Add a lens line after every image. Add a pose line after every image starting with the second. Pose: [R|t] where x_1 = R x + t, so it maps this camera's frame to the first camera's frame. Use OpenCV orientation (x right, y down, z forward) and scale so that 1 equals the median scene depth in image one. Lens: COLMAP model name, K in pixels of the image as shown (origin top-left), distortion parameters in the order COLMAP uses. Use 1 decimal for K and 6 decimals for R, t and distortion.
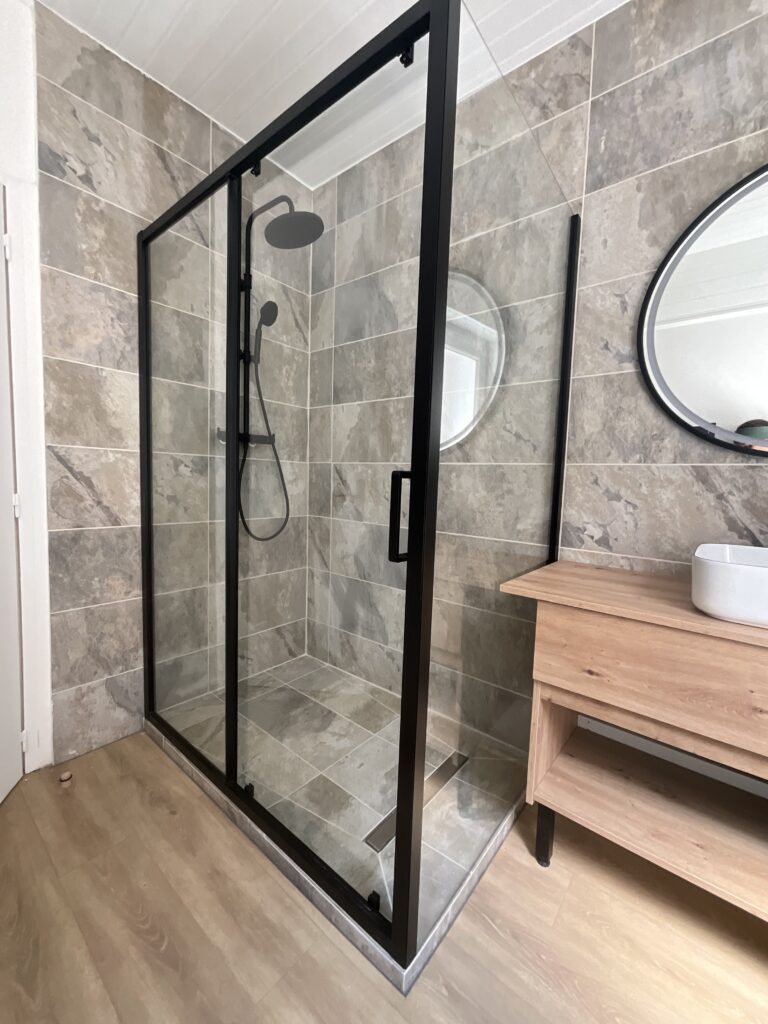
lens RADIAL K [[415.1, 0, 384.5], [0, 415.1, 511.5], [0, 0, 1]] dist [0.002640, -0.002756]
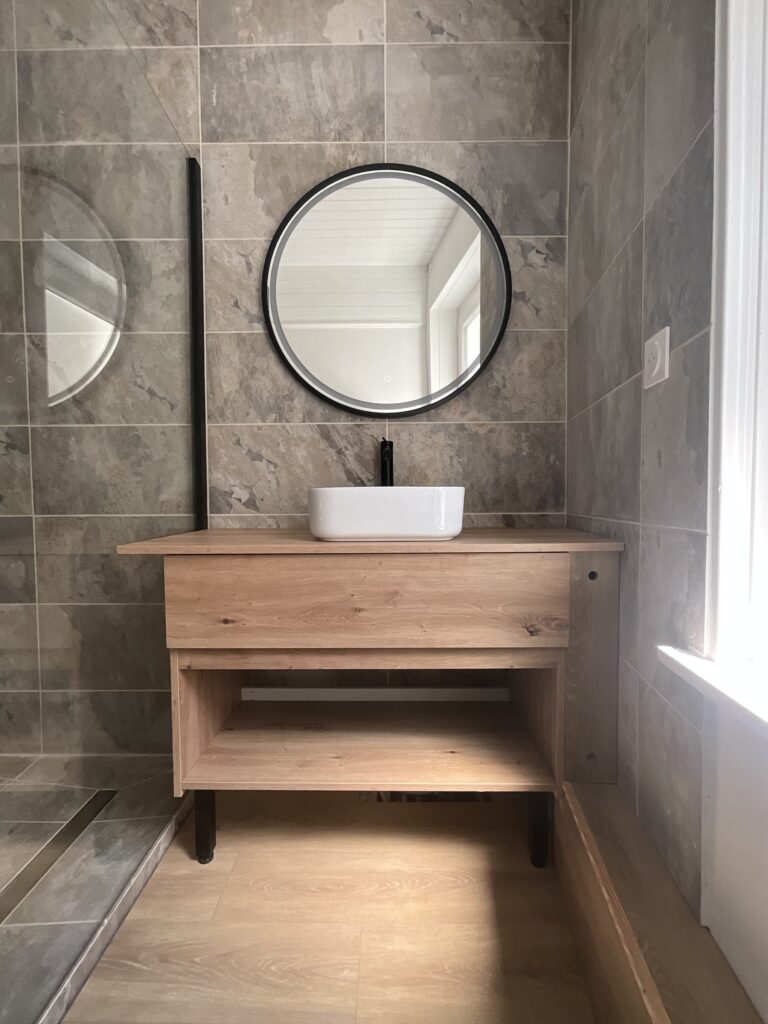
lens RADIAL K [[446.3, 0, 384.7], [0, 446.3, 510.9], [0, 0, 1]] dist [-0.002591, 0.000916]
pose [[0.777311, -0.061602, 0.626093, 0.120721], [0.083643, 0.996479, -0.005800, 0.132639], [-0.623532, 0.056876, 0.779726, -0.018114]]
